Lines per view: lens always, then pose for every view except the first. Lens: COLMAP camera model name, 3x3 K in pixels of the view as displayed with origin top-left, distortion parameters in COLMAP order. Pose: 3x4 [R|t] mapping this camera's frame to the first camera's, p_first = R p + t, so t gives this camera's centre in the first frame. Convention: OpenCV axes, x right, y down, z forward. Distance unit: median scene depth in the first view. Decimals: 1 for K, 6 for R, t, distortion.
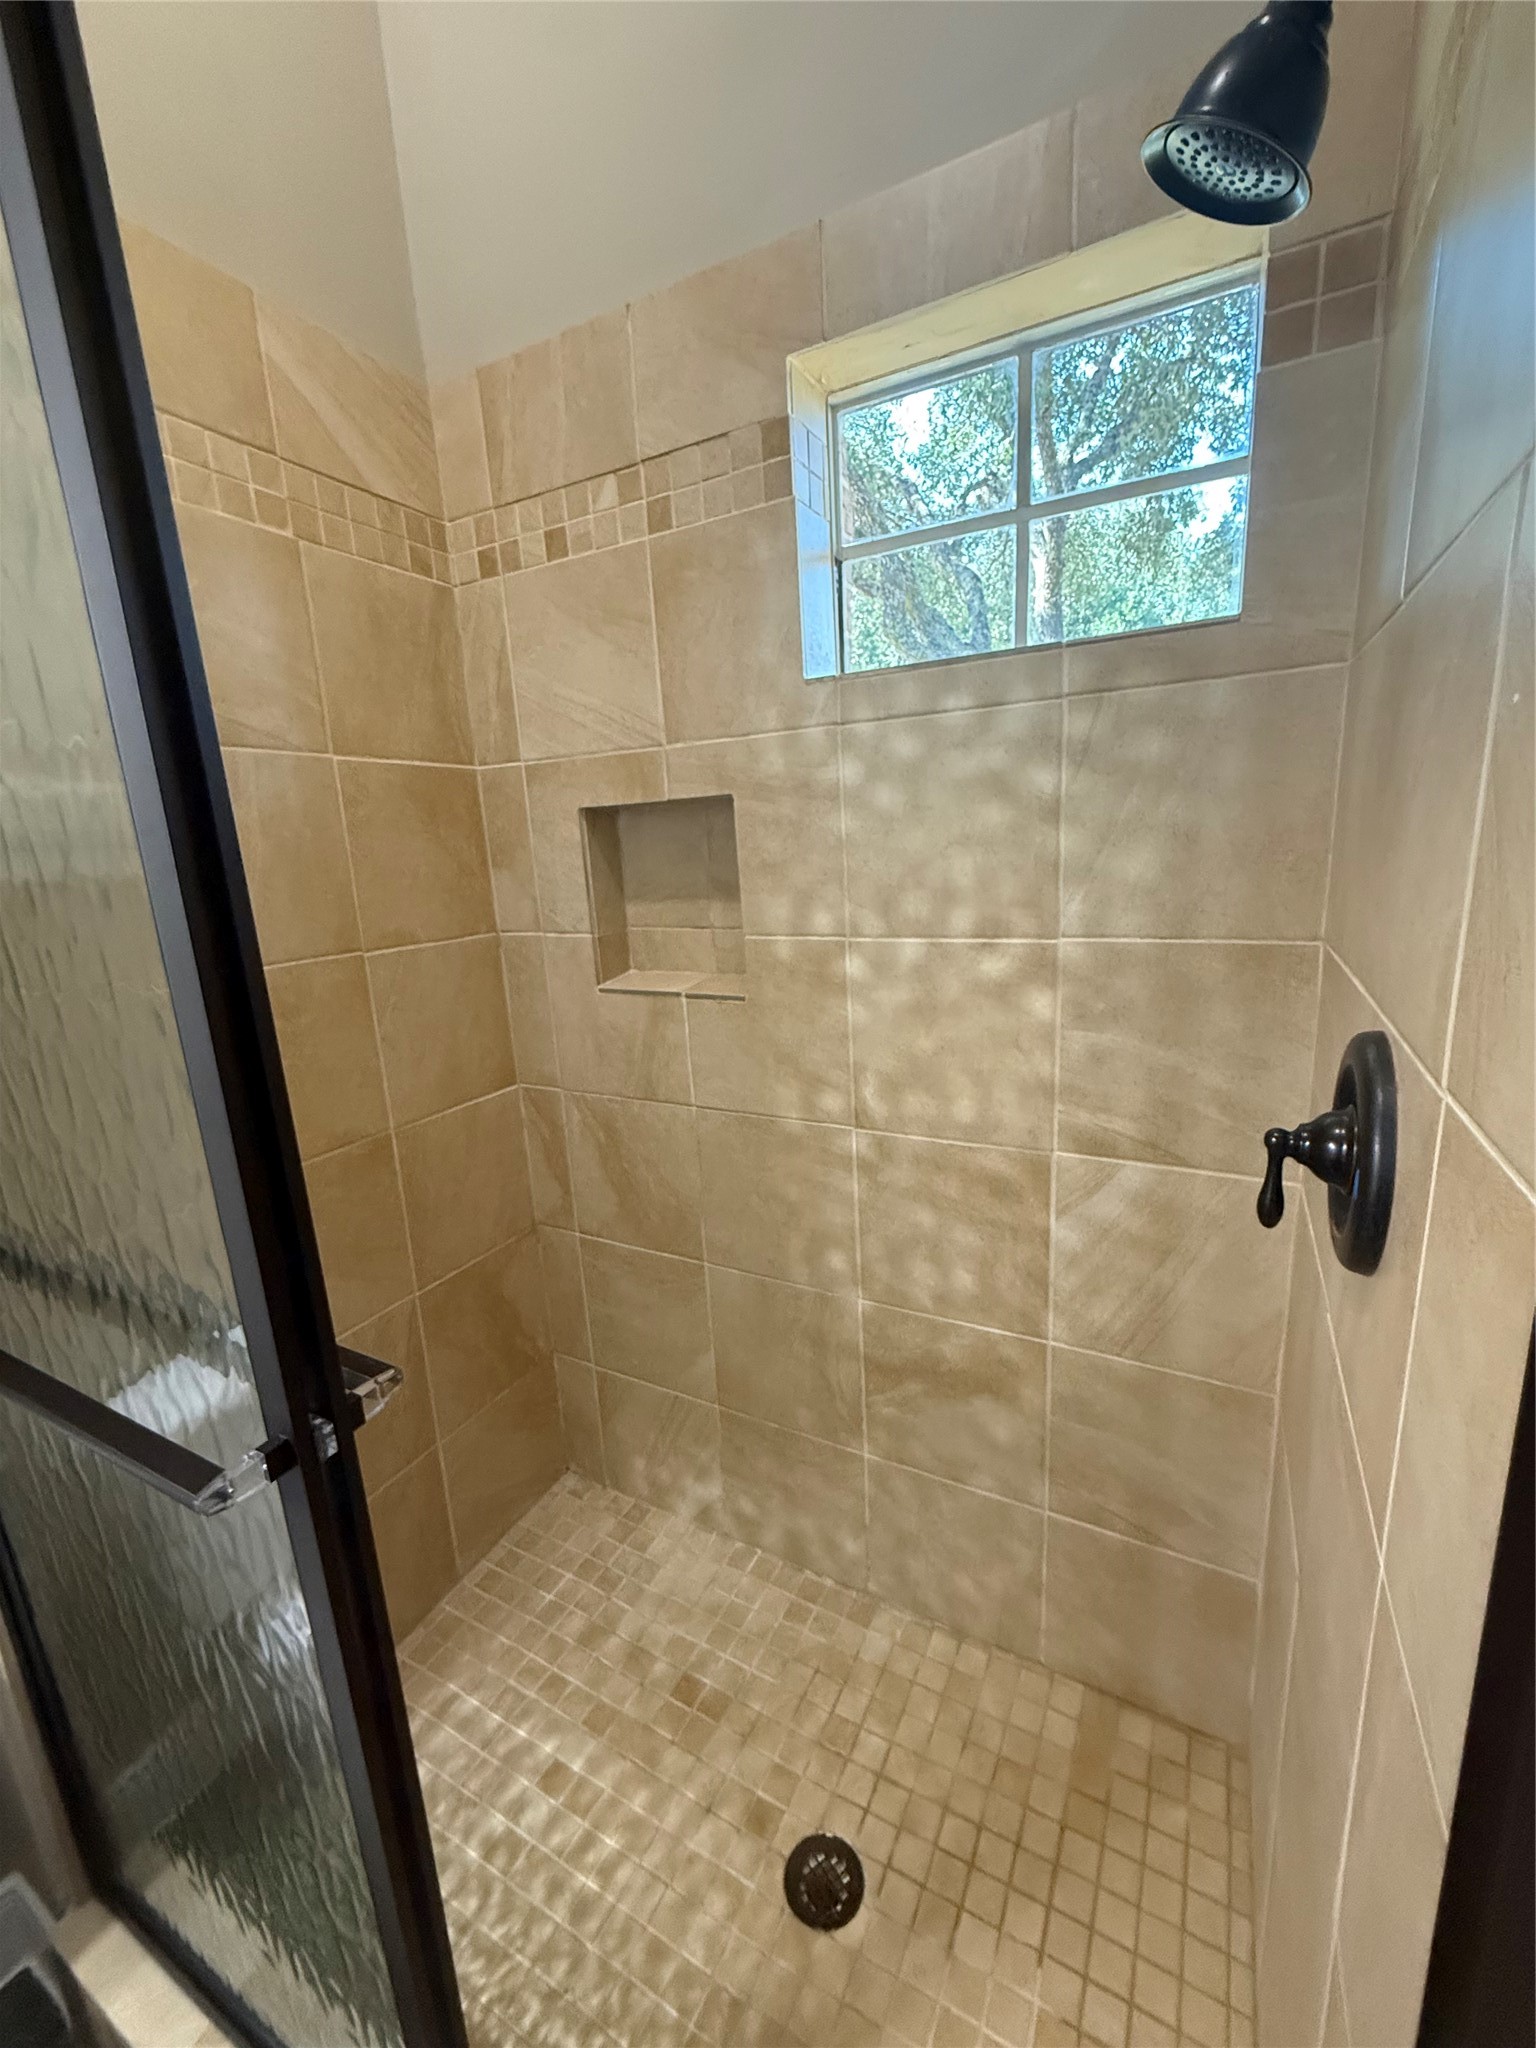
lens RADIAL K [[841.0, 0, 768.0], [0, 841.0, 1024.0], [0, 0, 1]] dist [-0.001331, -0.000032]
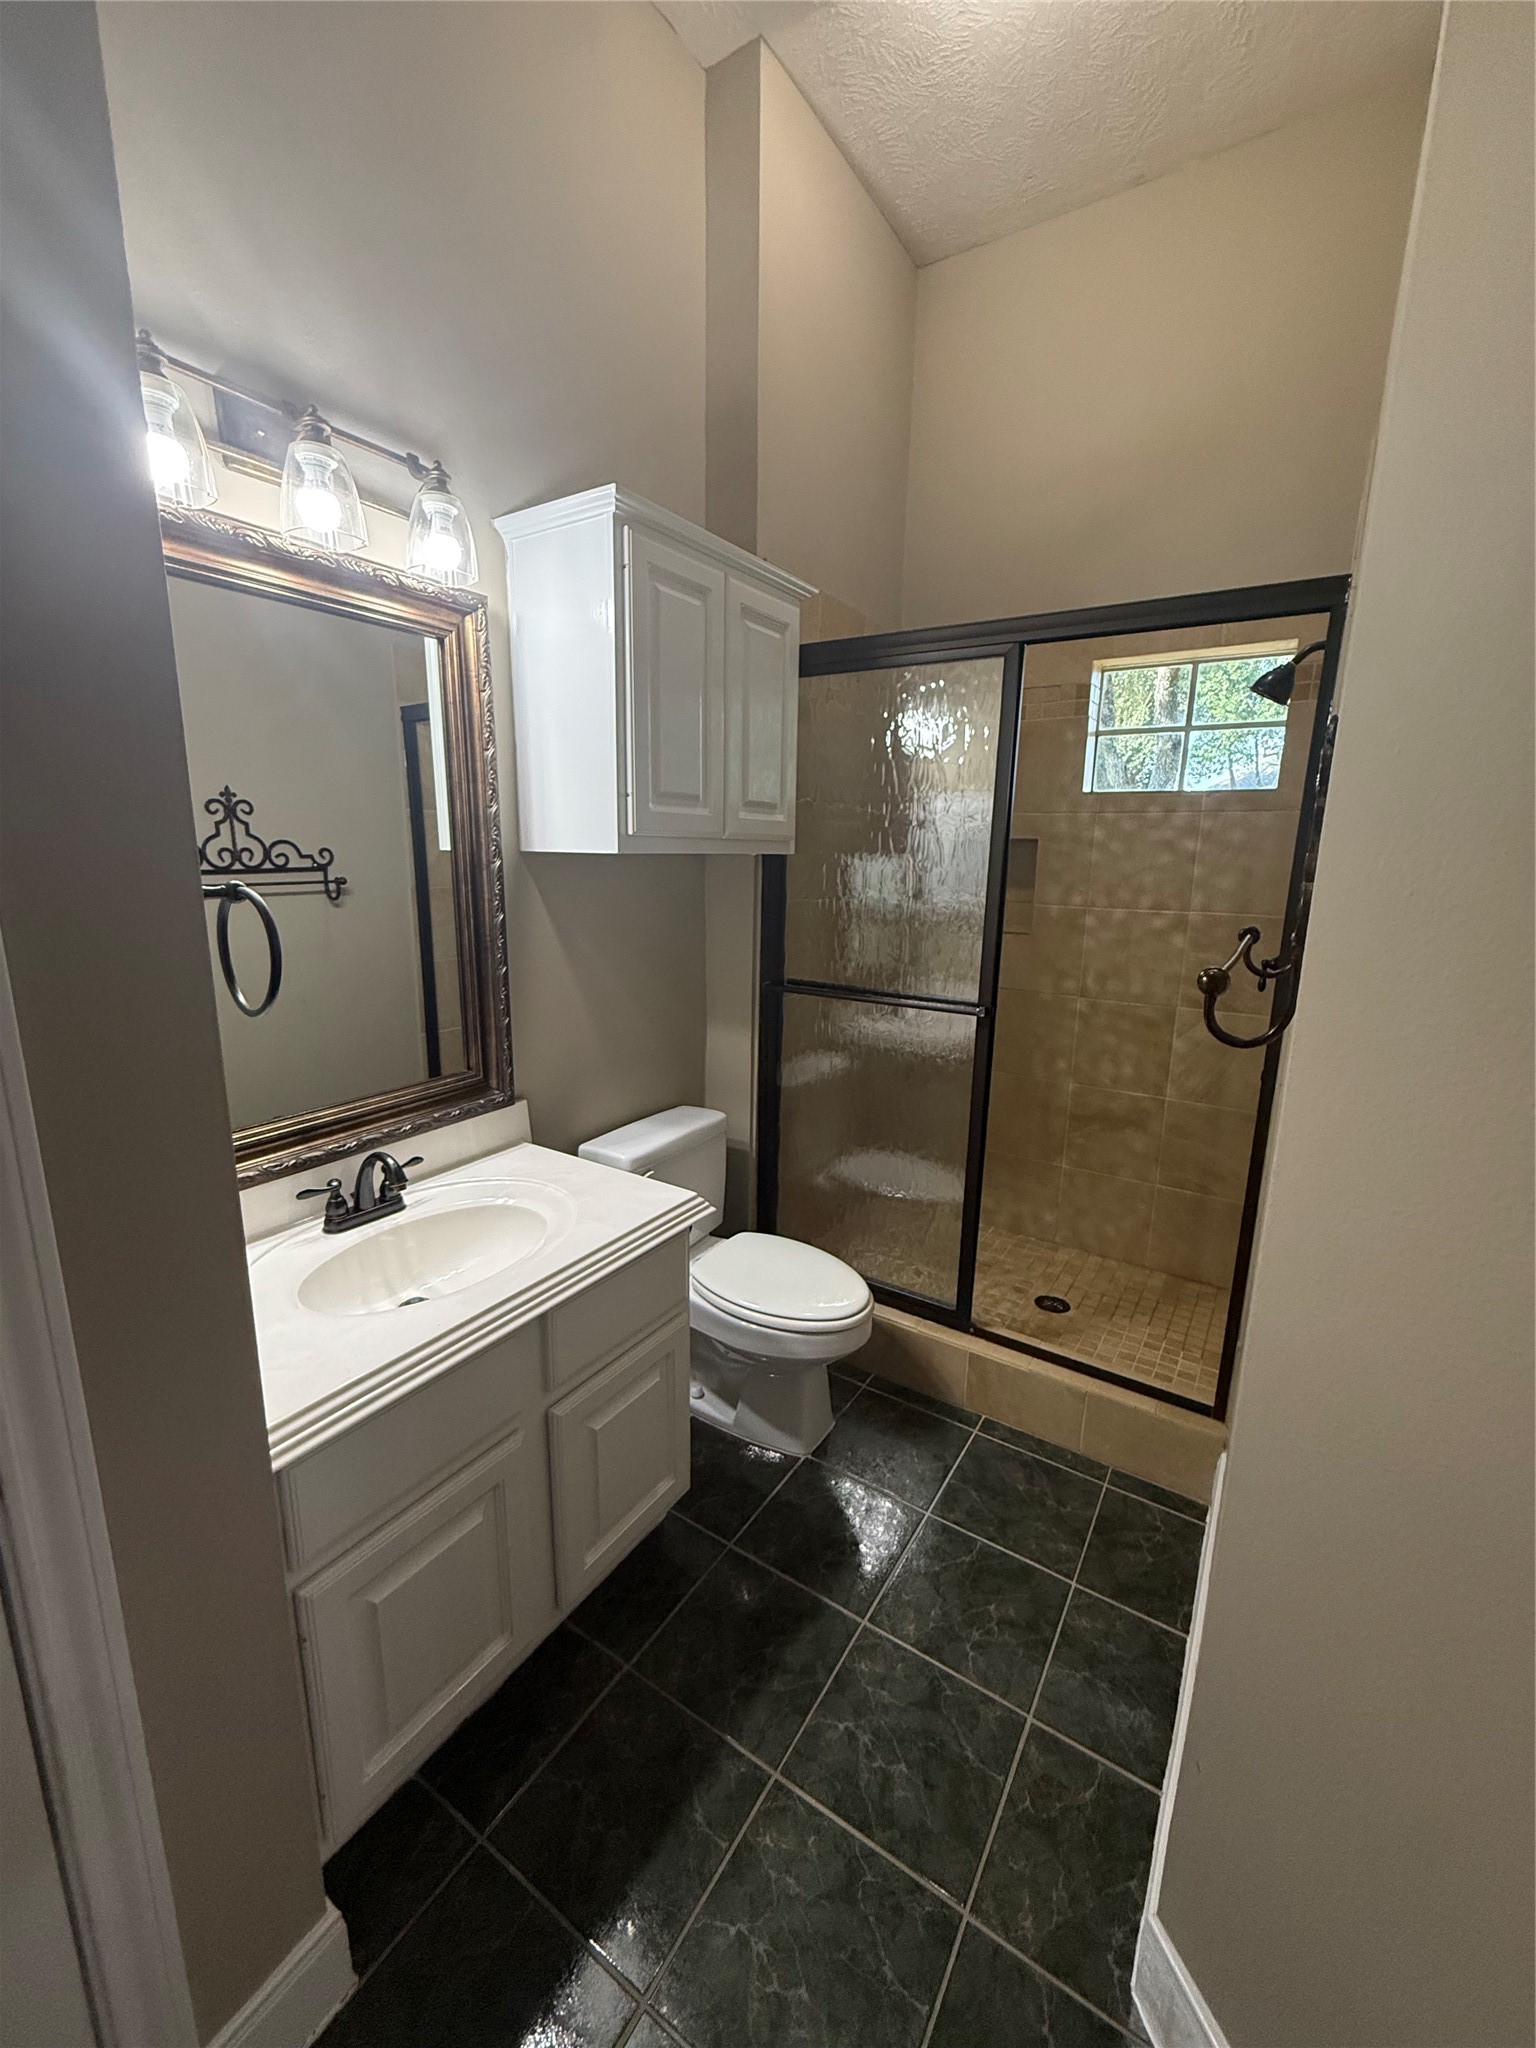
lens RADIAL K [[841.0, 0, 768.0], [0, 841.0, 1024.0], [0, 0, 1]] dist [-0.001331, -0.000032]
pose [[0.993346, 0.091025, -0.070557, -0.551997], [-0.092482, 0.995558, -0.017654, 0.315706], [0.068637, 0.024062, 0.997352, -1.241032]]
